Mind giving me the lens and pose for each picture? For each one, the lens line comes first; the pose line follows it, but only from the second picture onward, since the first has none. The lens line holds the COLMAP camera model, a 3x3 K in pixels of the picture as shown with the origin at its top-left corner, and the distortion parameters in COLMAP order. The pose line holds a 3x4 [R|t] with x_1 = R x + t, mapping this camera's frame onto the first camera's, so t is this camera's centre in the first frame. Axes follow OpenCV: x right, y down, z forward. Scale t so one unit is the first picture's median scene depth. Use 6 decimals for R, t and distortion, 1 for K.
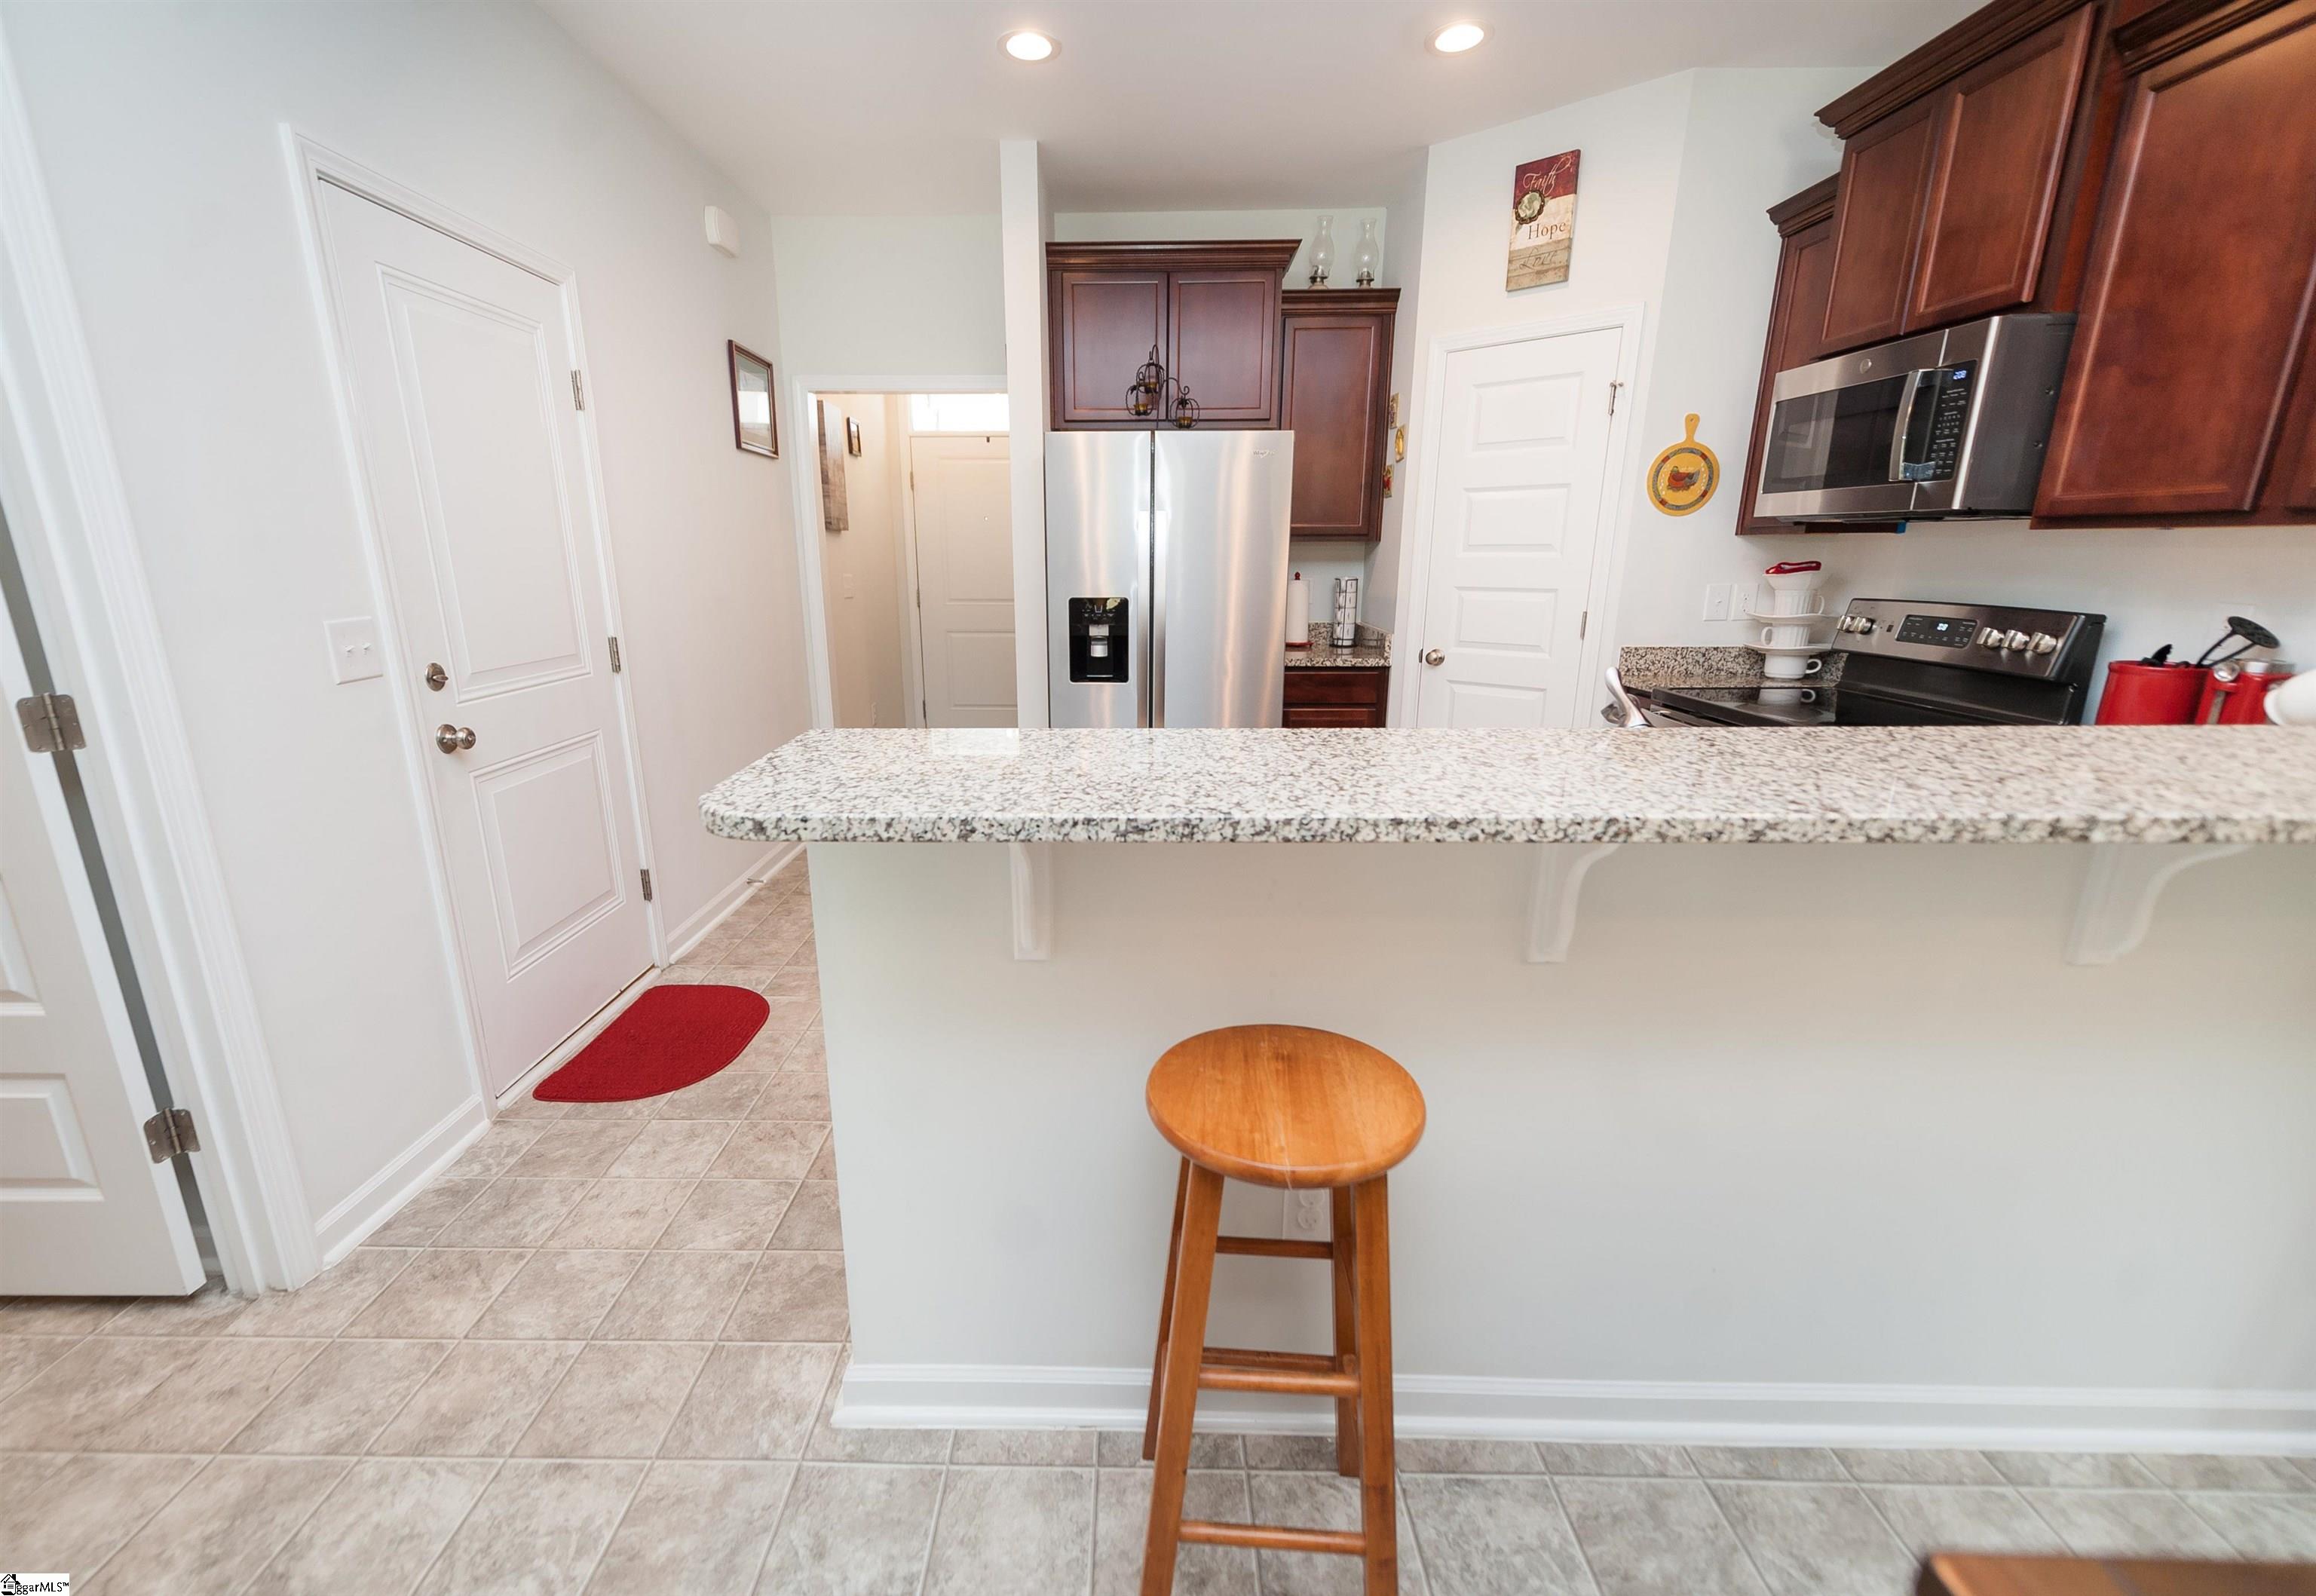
lens RADIAL K [[968.0, 0, 1117.9], [0, 968.0, 814.0], [0, 0, 1]] dist [0.010385, -0.000478]
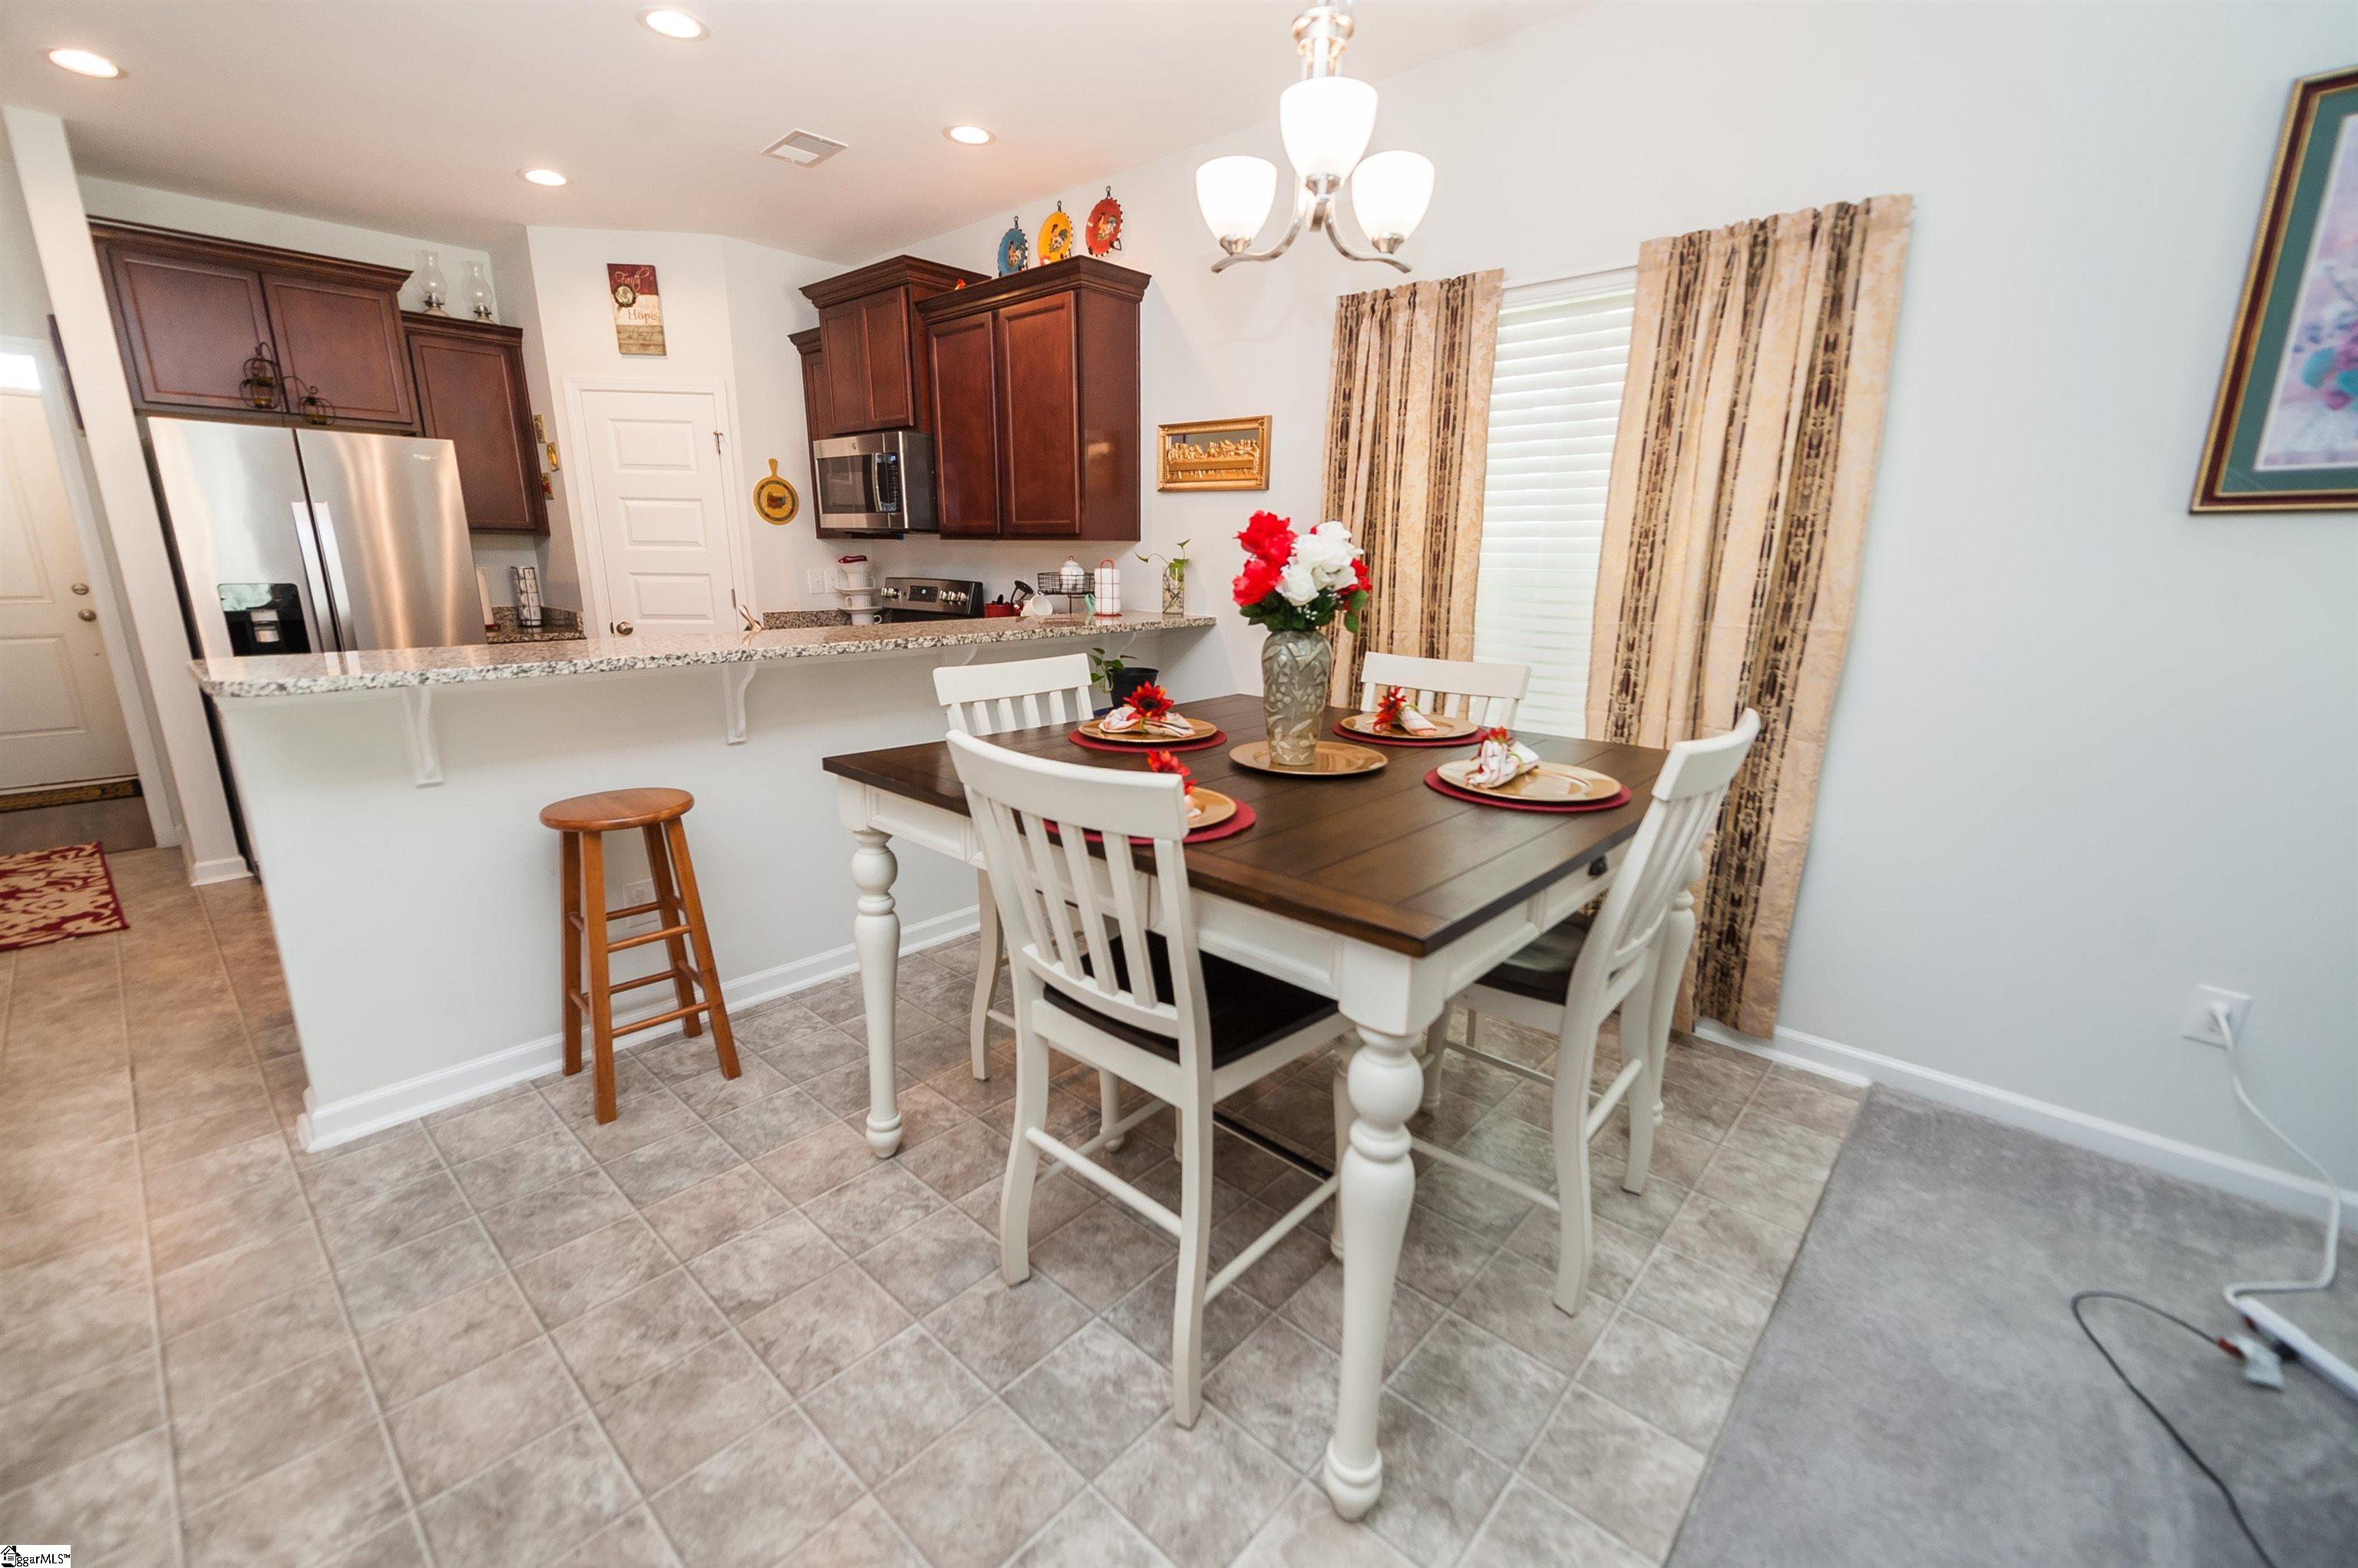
lens RADIAL K [[960.8, 0, 1182.3], [0, 960.8, 797.2], [0, 0, 1]] dist [0.014497, -0.005296]
pose [[0.655859, -0.177533, 0.733710, -0.185218], [0.186525, 0.979926, 0.070376, 0.118383], [-0.731476, 0.090699, 0.675808, -0.426947]]
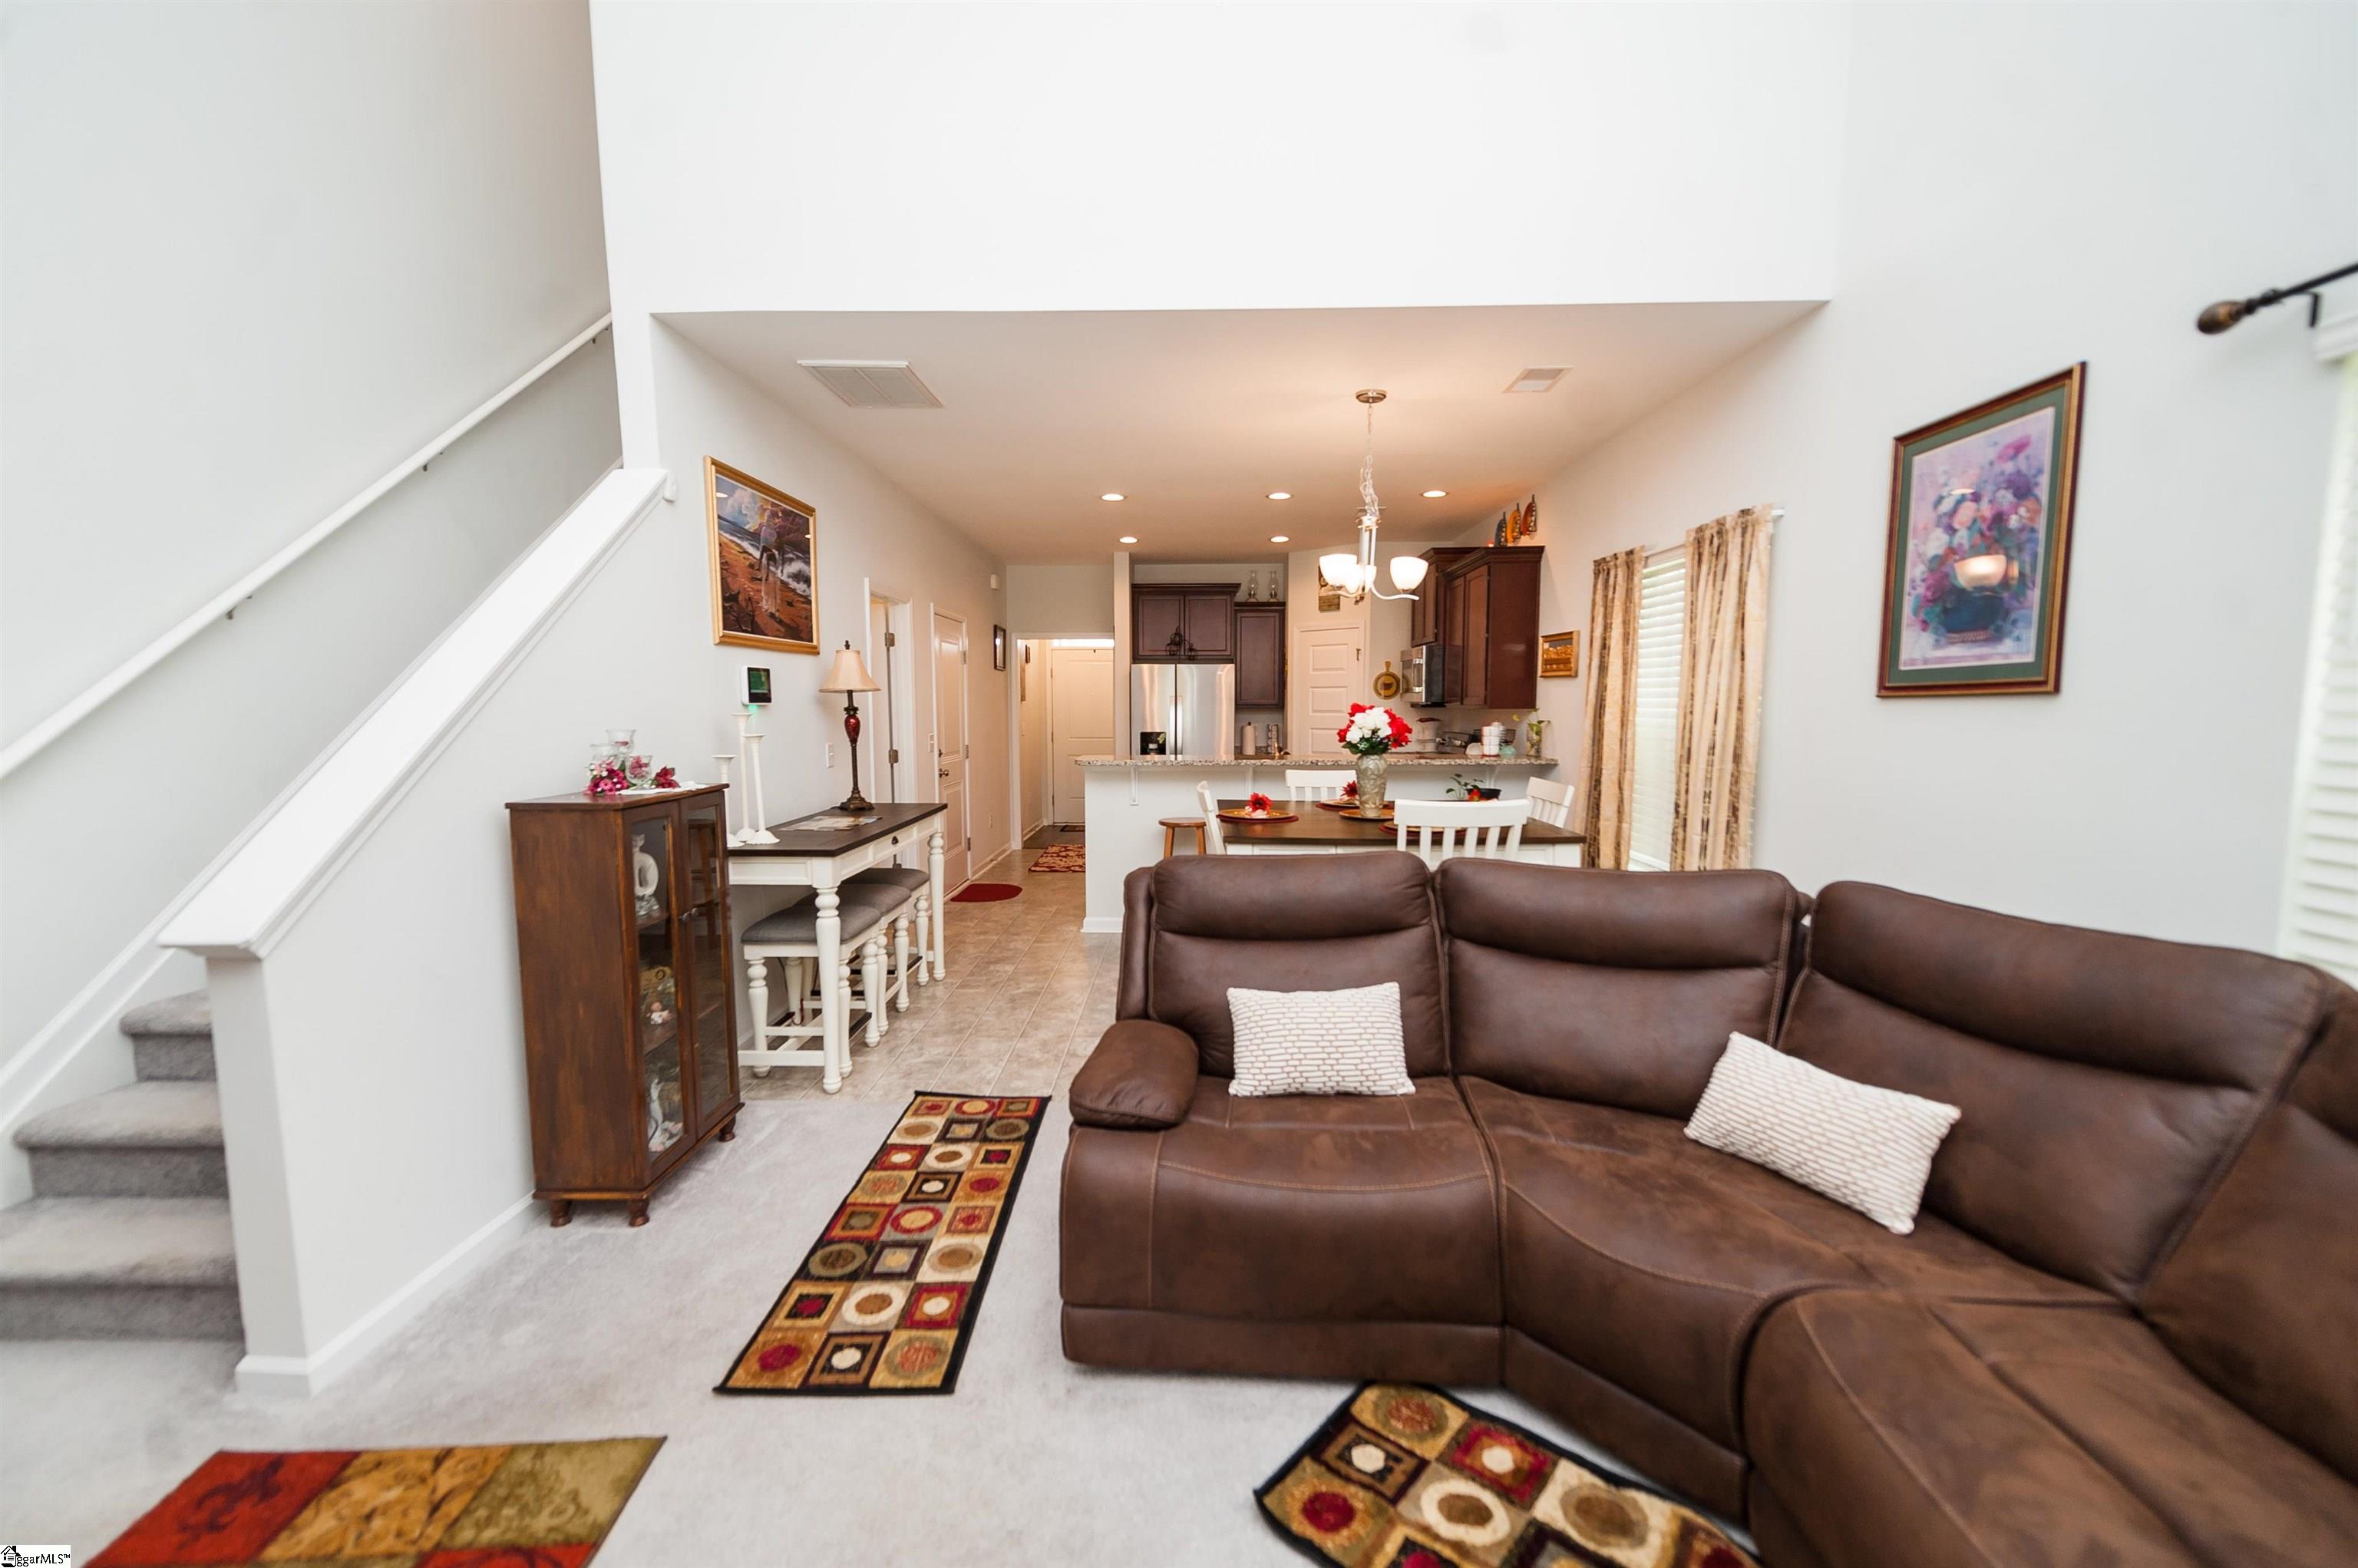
lens RADIAL K [[961.2, 0, 1185.3], [0, 961.2, 796.7], [0, 0, 1]] dist [0.026786, -0.013822]
pose [[0.999990, 0.002239, 0.003972, 0.052738], [-0.001536, 0.985641, -0.168849, 0.341359], [-0.004293, 0.168841, 0.985634, -1.335740]]
